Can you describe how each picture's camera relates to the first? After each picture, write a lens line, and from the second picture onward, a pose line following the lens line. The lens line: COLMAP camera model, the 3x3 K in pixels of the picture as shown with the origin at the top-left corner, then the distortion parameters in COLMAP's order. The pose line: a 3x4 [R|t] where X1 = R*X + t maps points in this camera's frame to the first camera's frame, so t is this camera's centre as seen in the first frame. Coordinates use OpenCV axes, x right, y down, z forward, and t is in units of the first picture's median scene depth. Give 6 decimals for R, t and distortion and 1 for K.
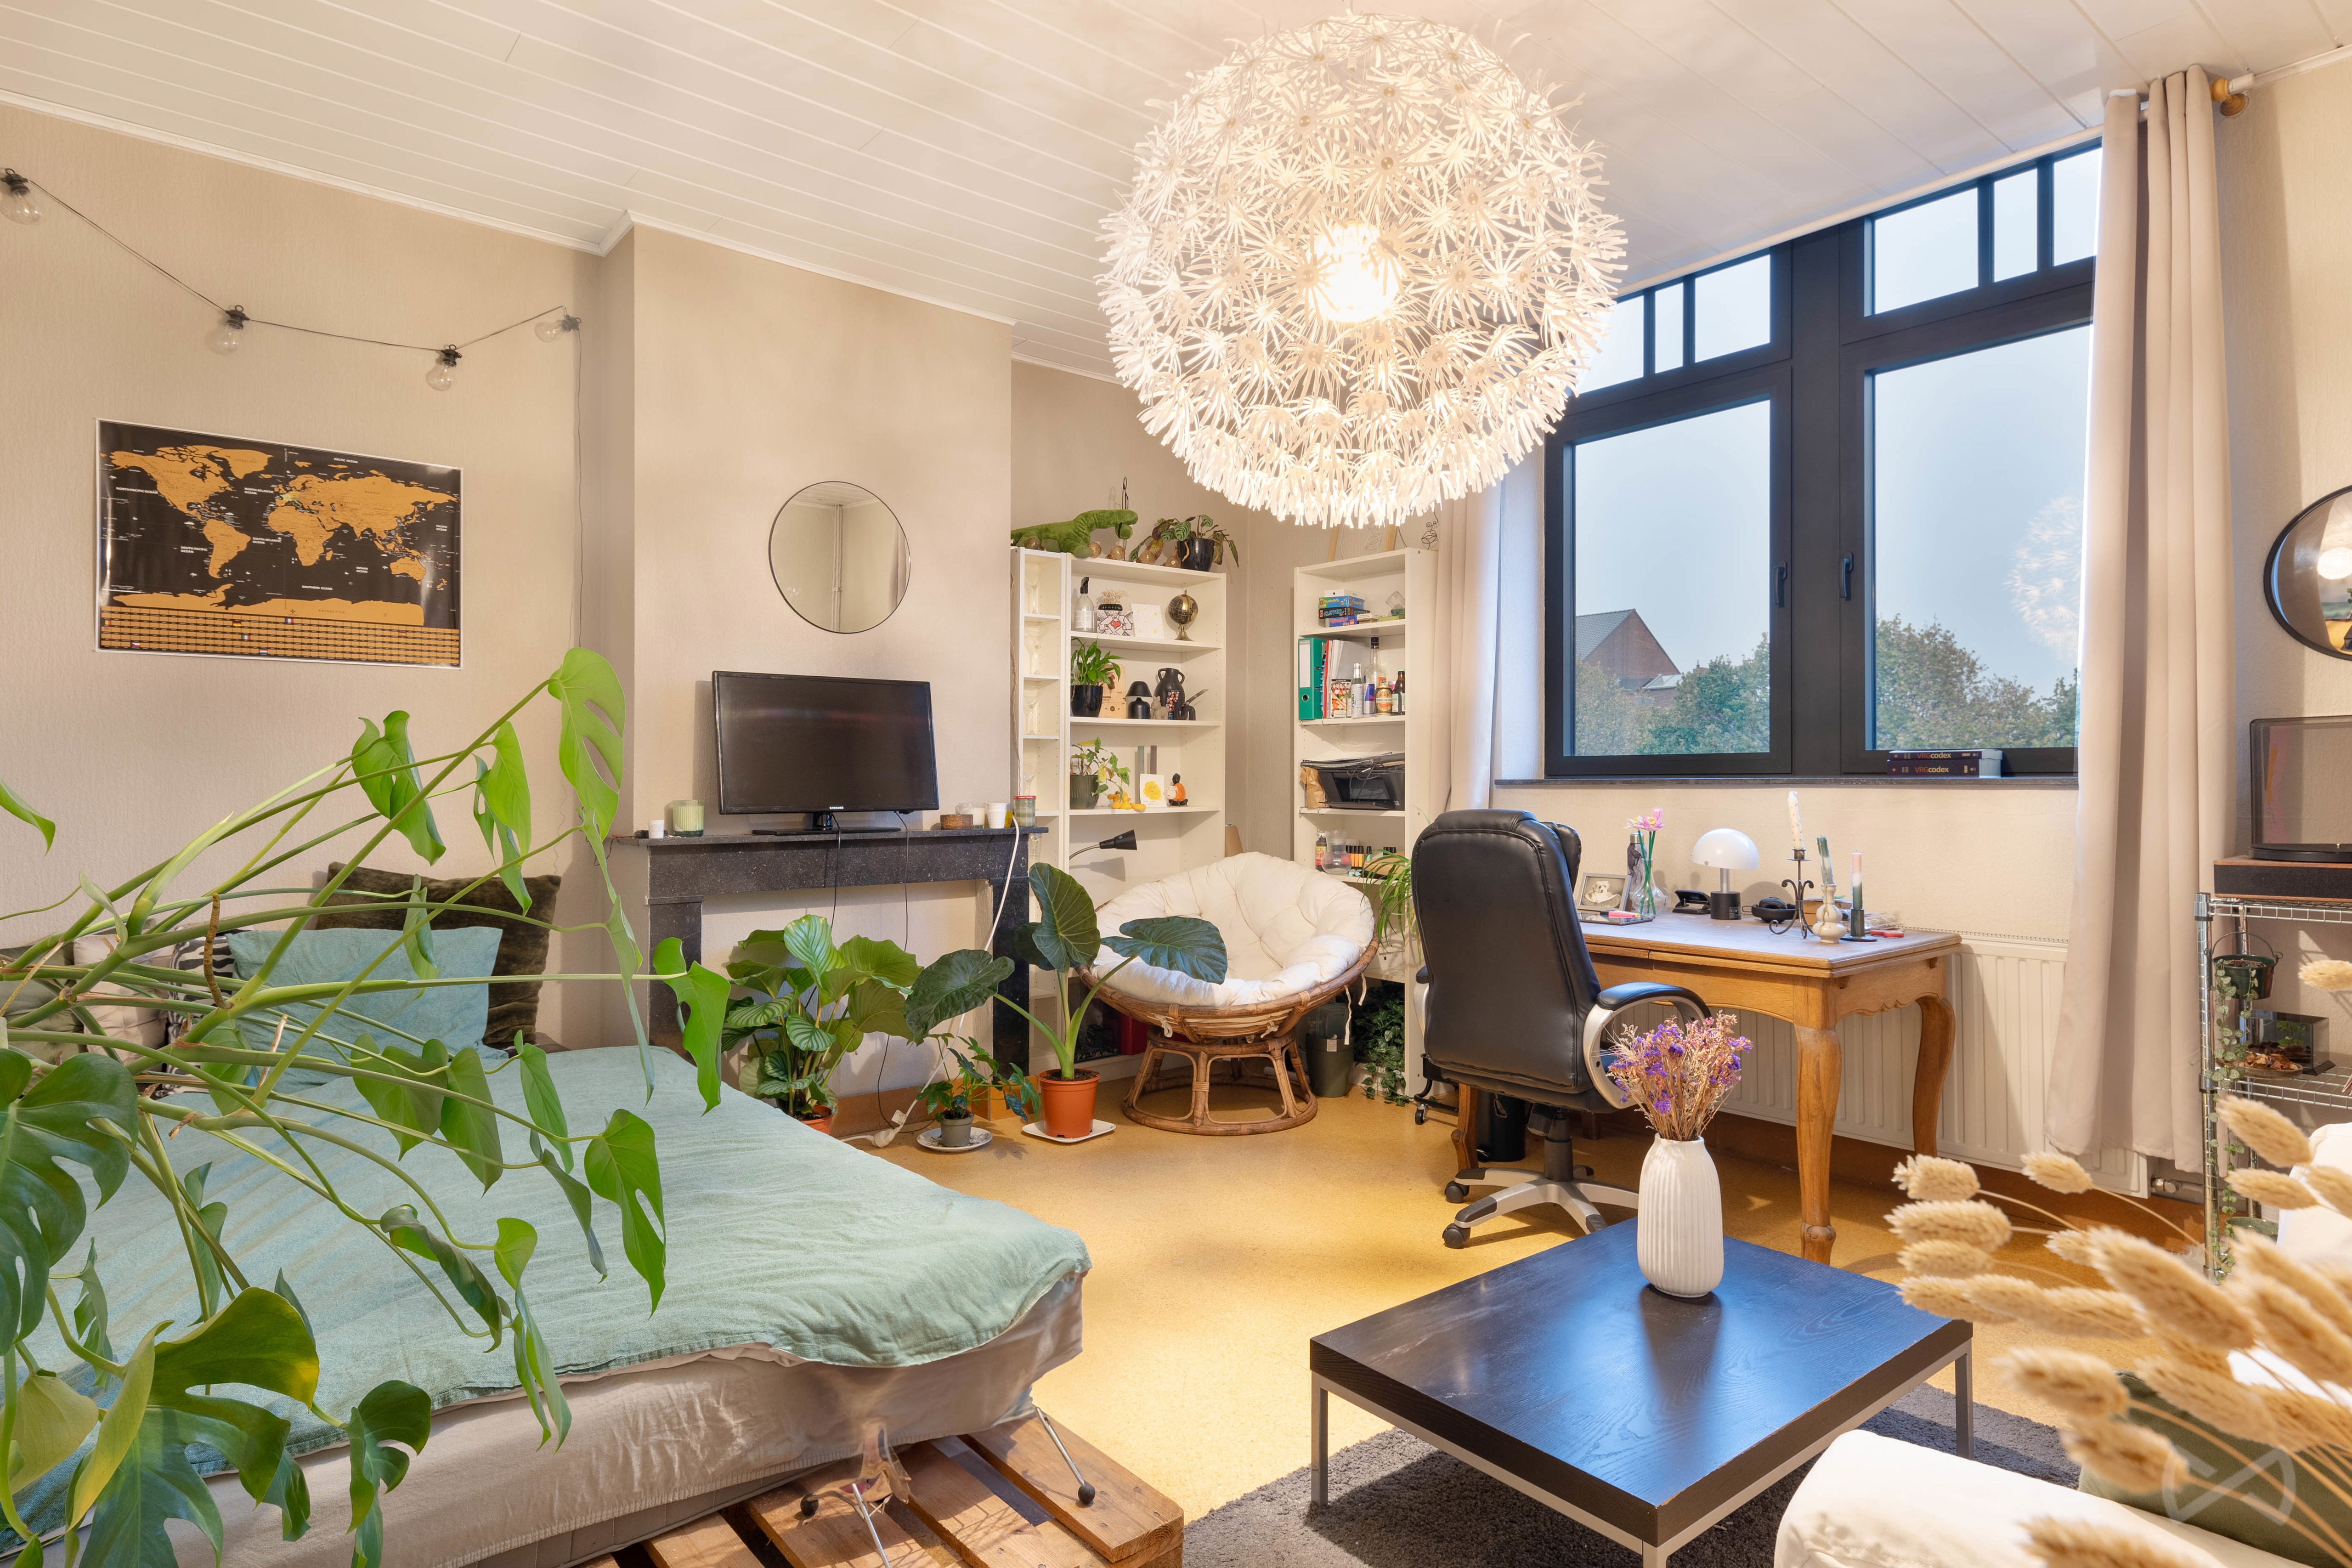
lens RADIAL K [[1283.0, 0, 1178.8], [0, 1283.0, 783.6], [0, 0, 1]] dist [0.000442, 0.000009]
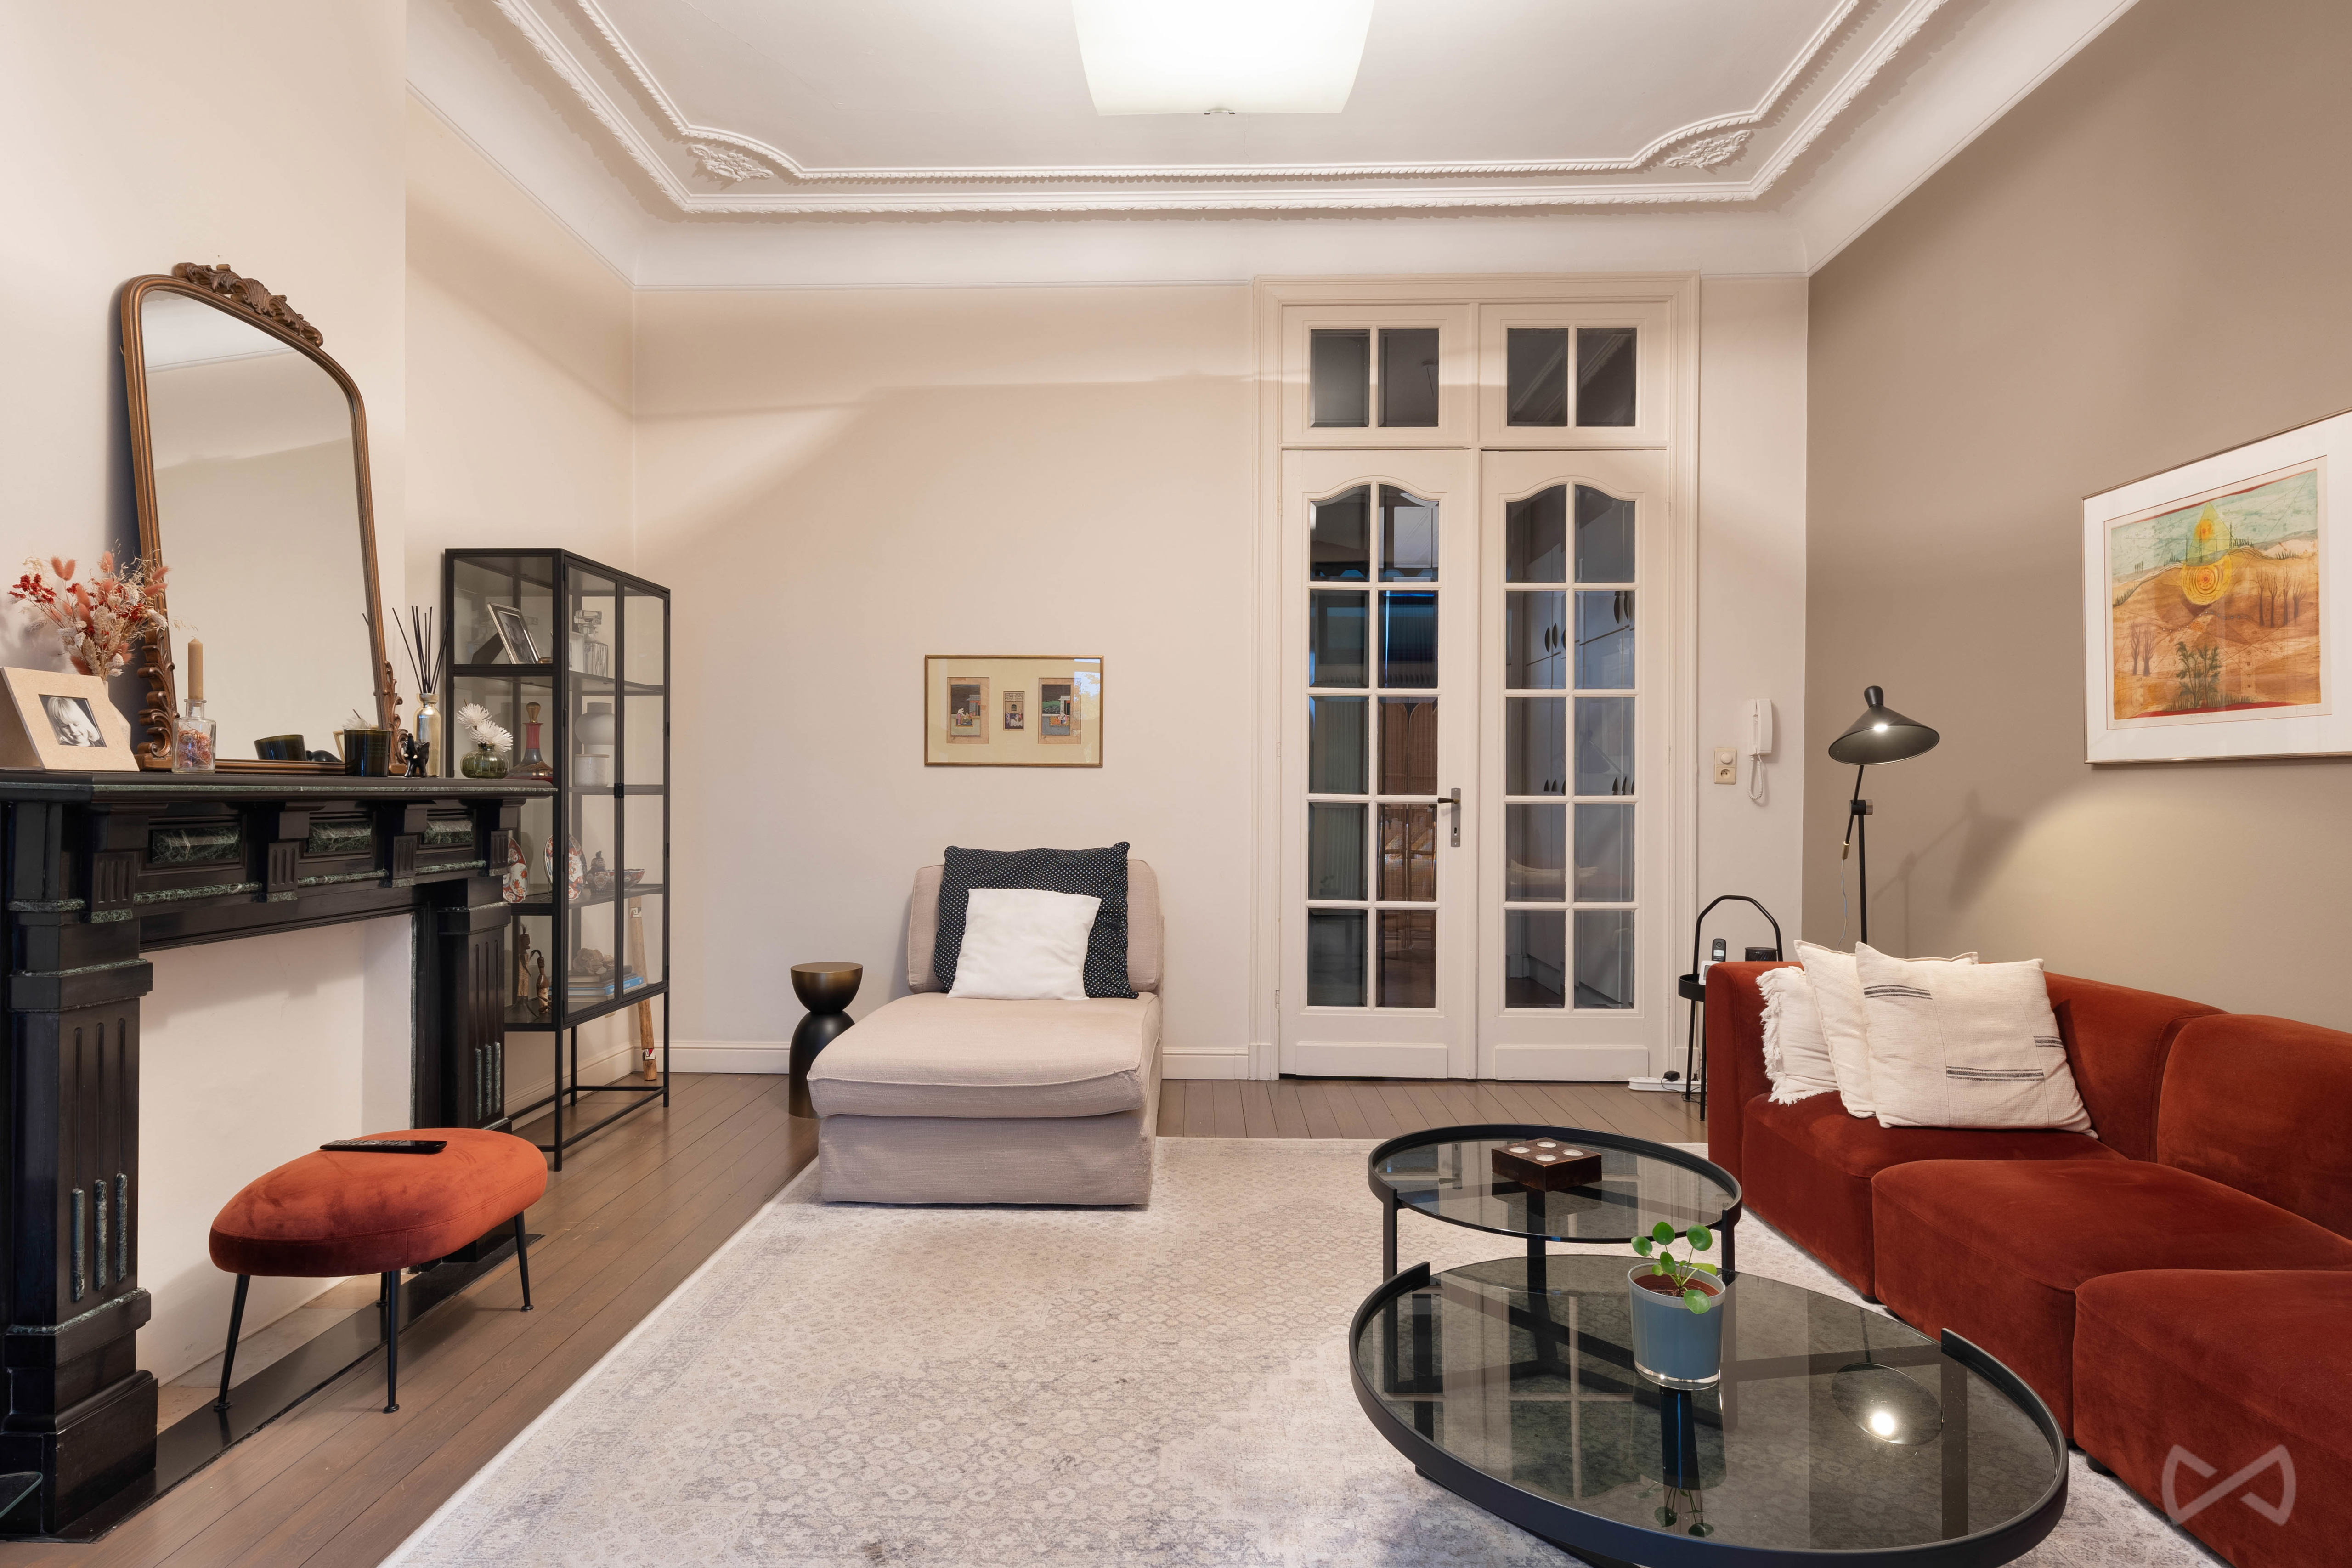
lens RADIAL K [[1260.7, 0, 1175.0], [0, 1260.7, 785.4], [0, 0, 1]] dist [-0.001032, -0.000497]
pose [[0.635643, 0.005500, 0.771964, -3.578582], [-0.007011, 0.999975, -0.001351, -0.368757], [-0.771952, -0.004553, 0.635665, -7.094655]]
